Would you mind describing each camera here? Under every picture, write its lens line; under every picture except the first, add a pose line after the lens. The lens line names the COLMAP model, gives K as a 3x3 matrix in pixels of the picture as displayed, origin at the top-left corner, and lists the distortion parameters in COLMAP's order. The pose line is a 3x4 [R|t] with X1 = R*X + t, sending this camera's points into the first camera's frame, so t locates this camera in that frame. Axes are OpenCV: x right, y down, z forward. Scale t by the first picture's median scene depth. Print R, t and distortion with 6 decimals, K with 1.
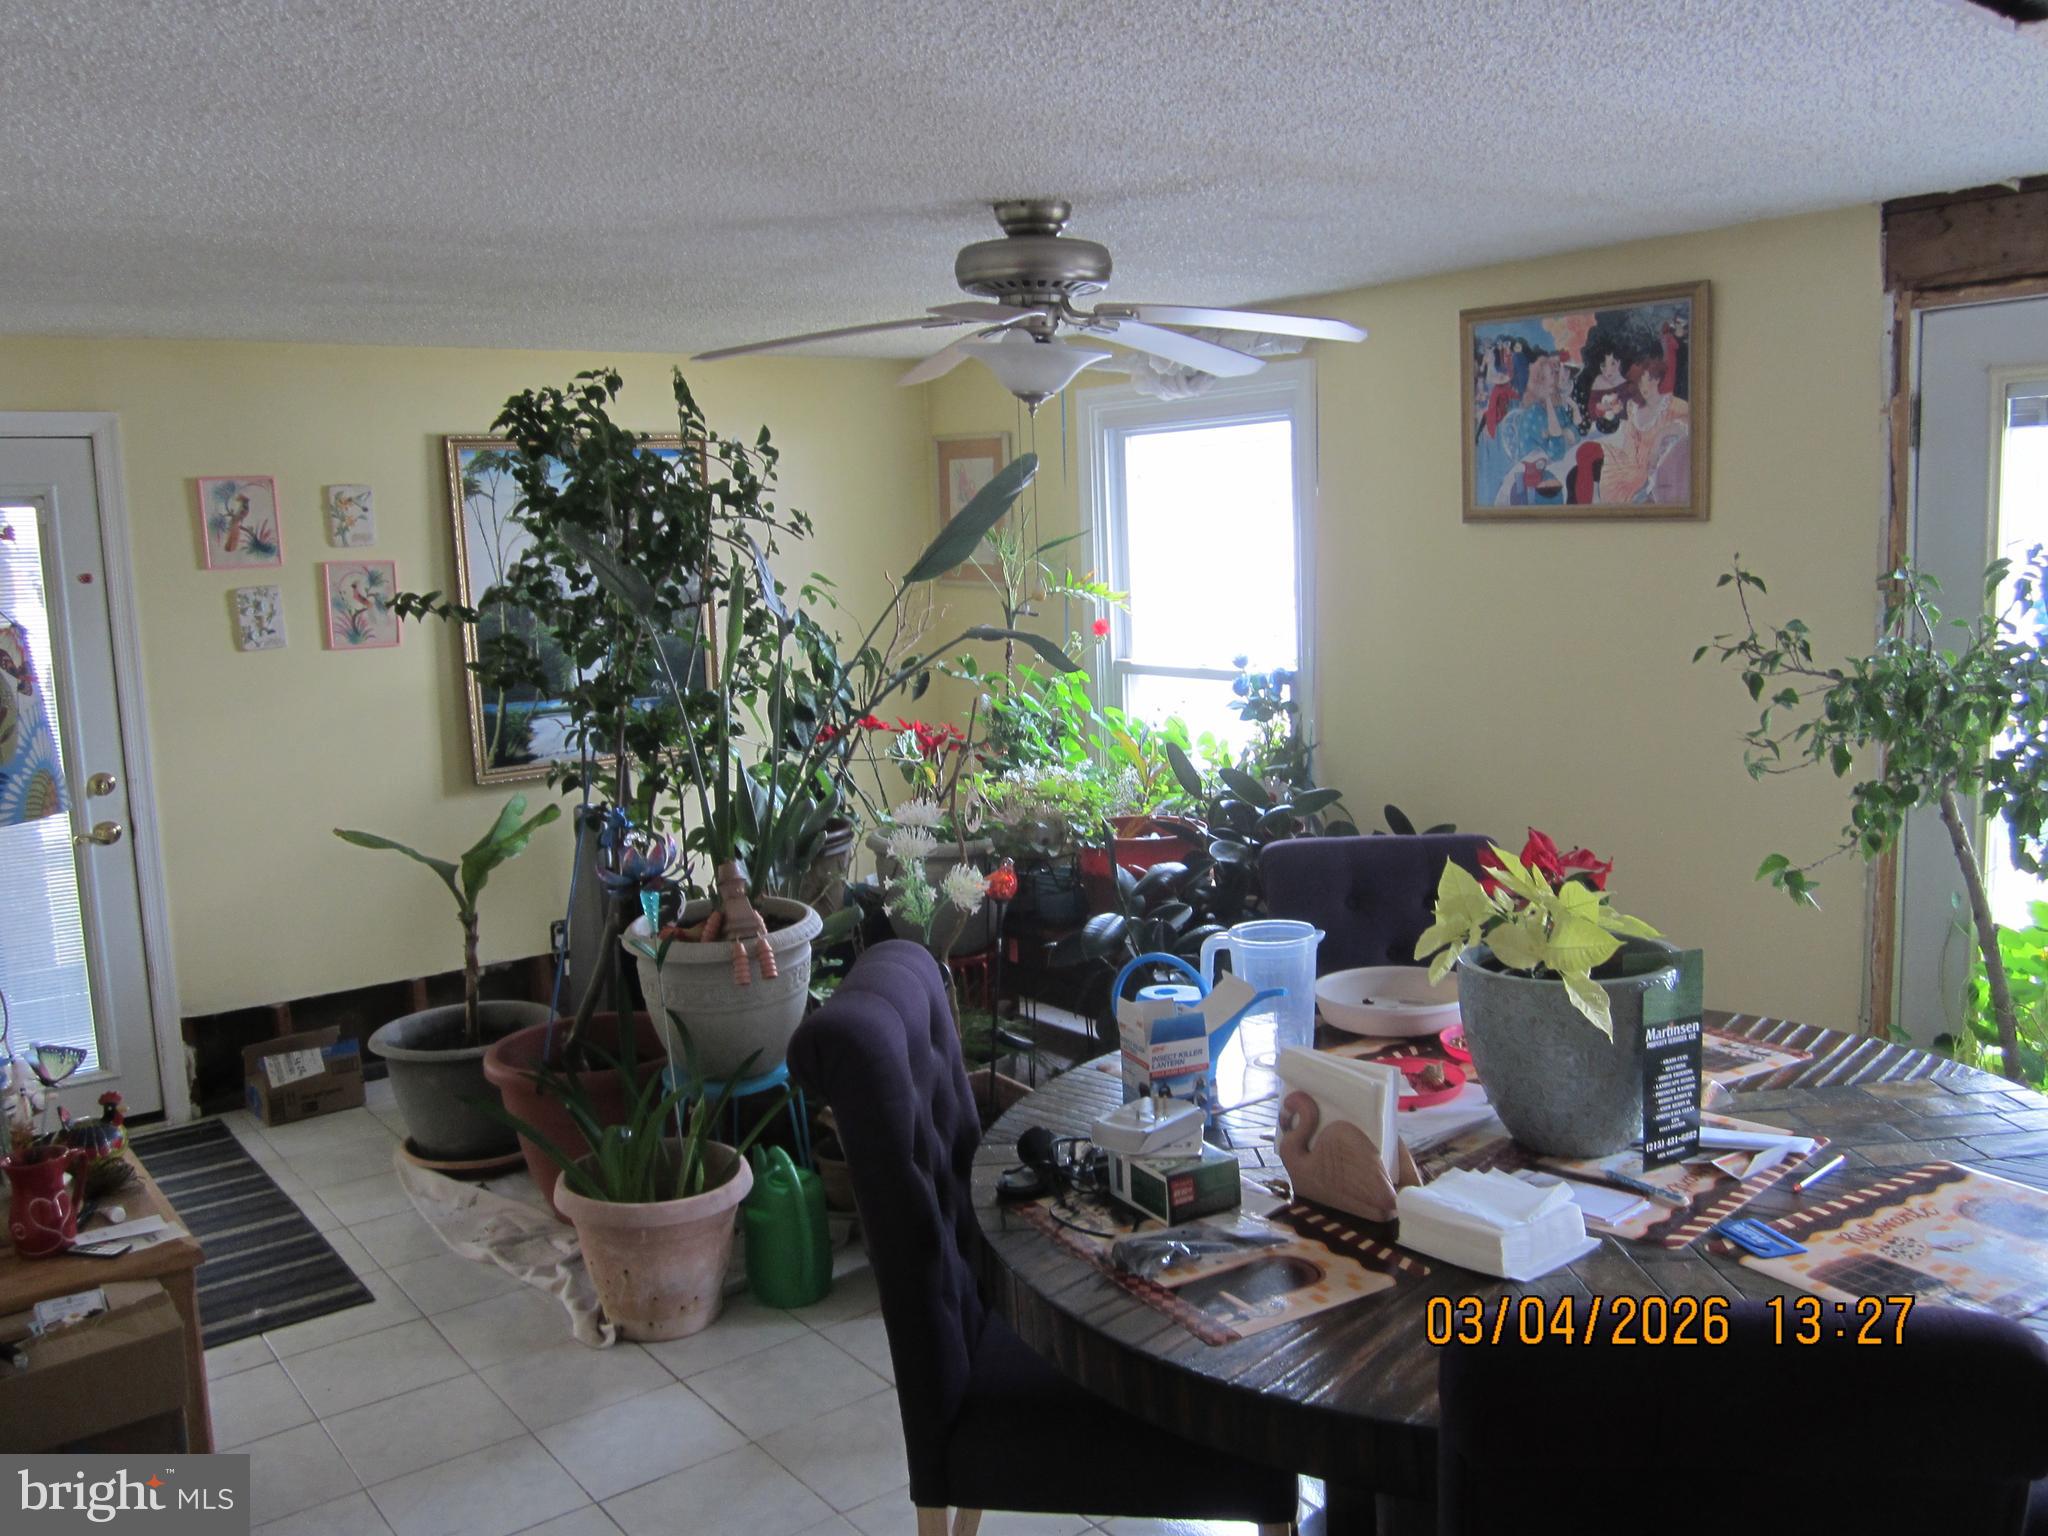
lens RADIAL K [[1687.3, 0, 1019.5], [0, 1687.3, 763.2], [0, 0, 1]] dist [-0.045049, 0.005787]
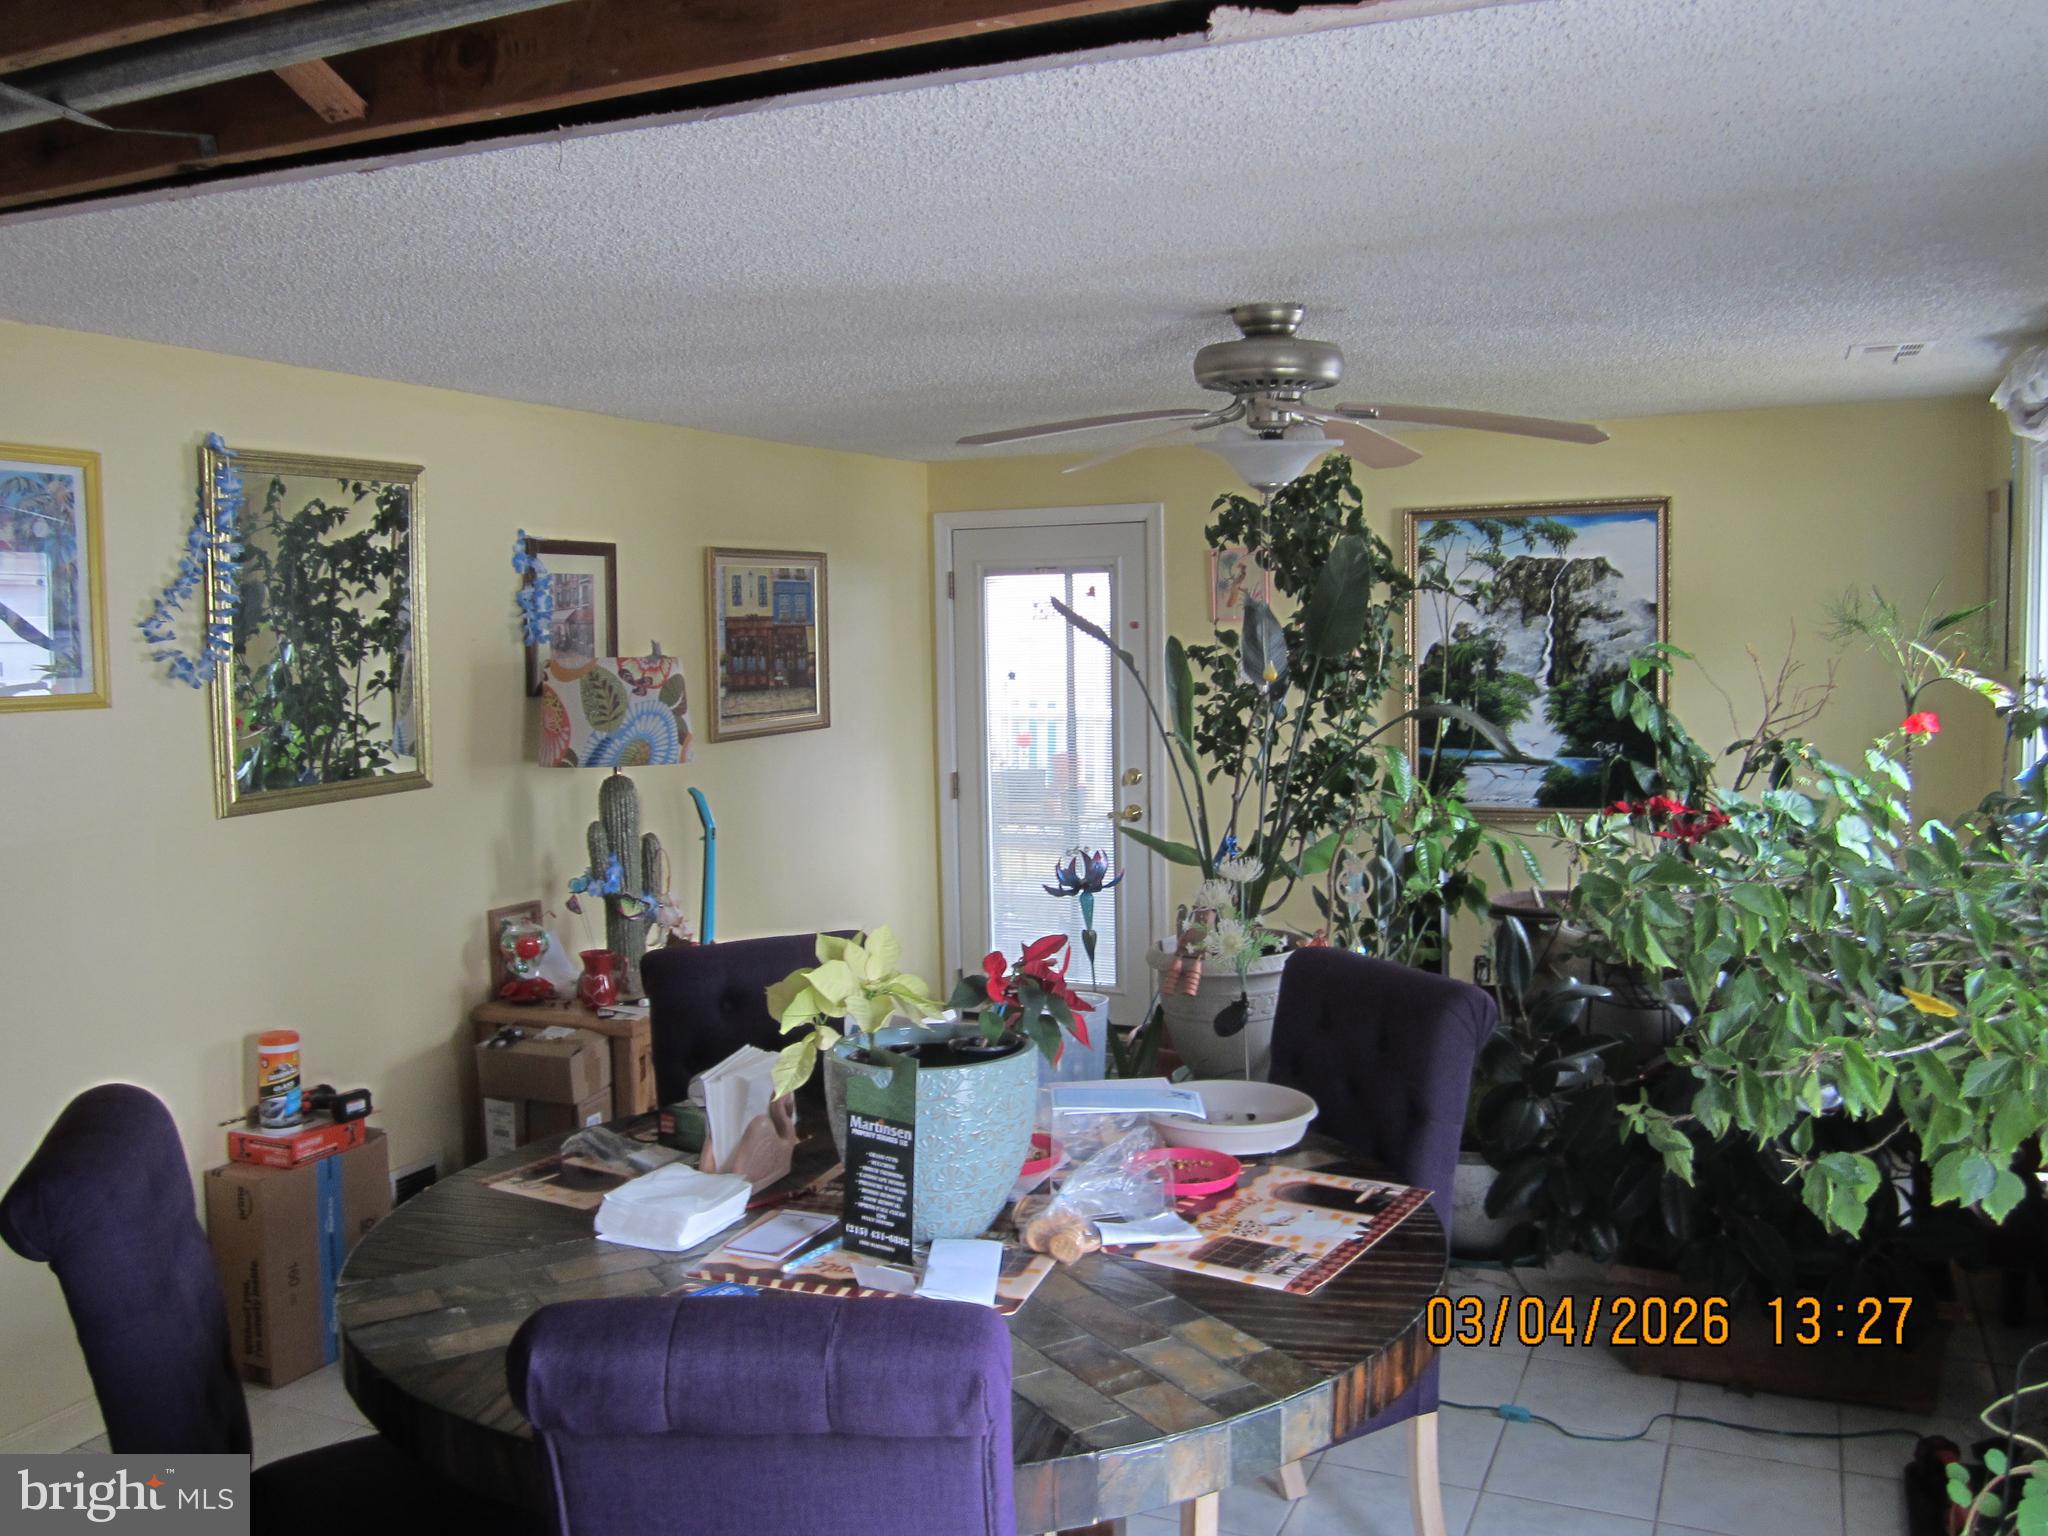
lens RADIAL K [[1687.3, 0, 1018.5], [0, 1687.3, 765.4], [0, 0, 1]] dist [-0.045049, 0.005787]
pose [[0.467459, 0.102069, -0.878102, 0.898130], [-0.116205, 0.991788, 0.053421, -0.086146], [0.876344, 0.077068, 0.475481, 0.386302]]
